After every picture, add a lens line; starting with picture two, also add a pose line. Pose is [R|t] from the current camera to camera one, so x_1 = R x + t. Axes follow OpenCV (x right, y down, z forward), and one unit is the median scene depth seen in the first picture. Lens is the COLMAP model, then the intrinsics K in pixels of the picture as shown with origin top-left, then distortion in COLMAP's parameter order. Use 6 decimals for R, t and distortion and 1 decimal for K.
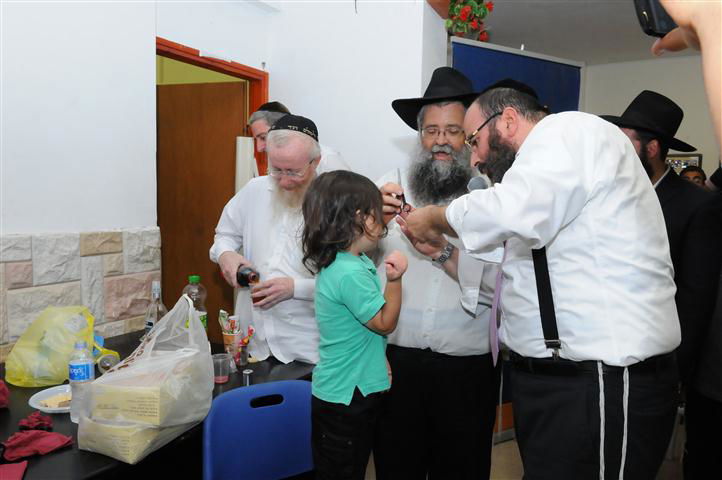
lens RADIAL K [[539.8, 0, 358.7], [0, 539.8, 245.0], [0, 0, 1]] dist [-0.017635, -0.041137]
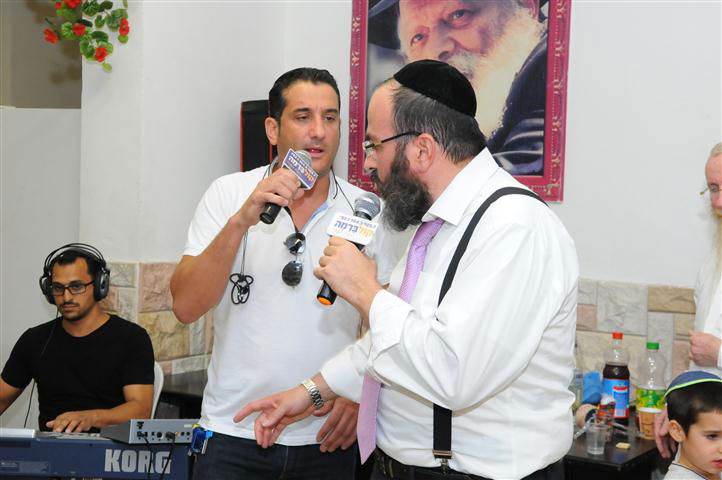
lens RADIAL K [[1155.1, 0, 364.2], [0, 1155.1, 239.9], [0, 0, 1]] dist [0.155384, 0.000000]
pose [[-0.016950, 0.007630, -0.999827, 1.641699], [-0.128318, 0.991685, 0.009743, -0.062065], [0.991588, 0.128461, -0.015830, 0.599569]]
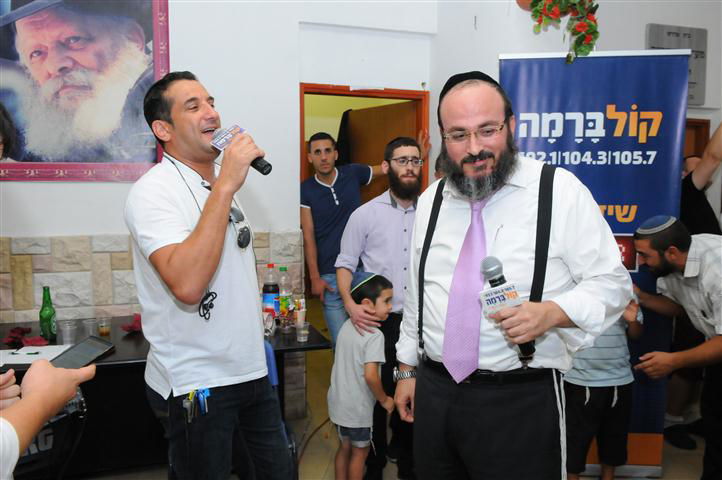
lens RADIAL K [[660.1, 0, 382.3], [0, 660.1, 239.5], [0, 0, 1]] dist [-0.029493, 0.000000]
pose [[0.792317, 0.025932, -0.609558, 0.973458], [-0.039726, 0.999169, -0.009129, -0.003375], [0.608815, 0.031448, 0.792689, -0.187726]]
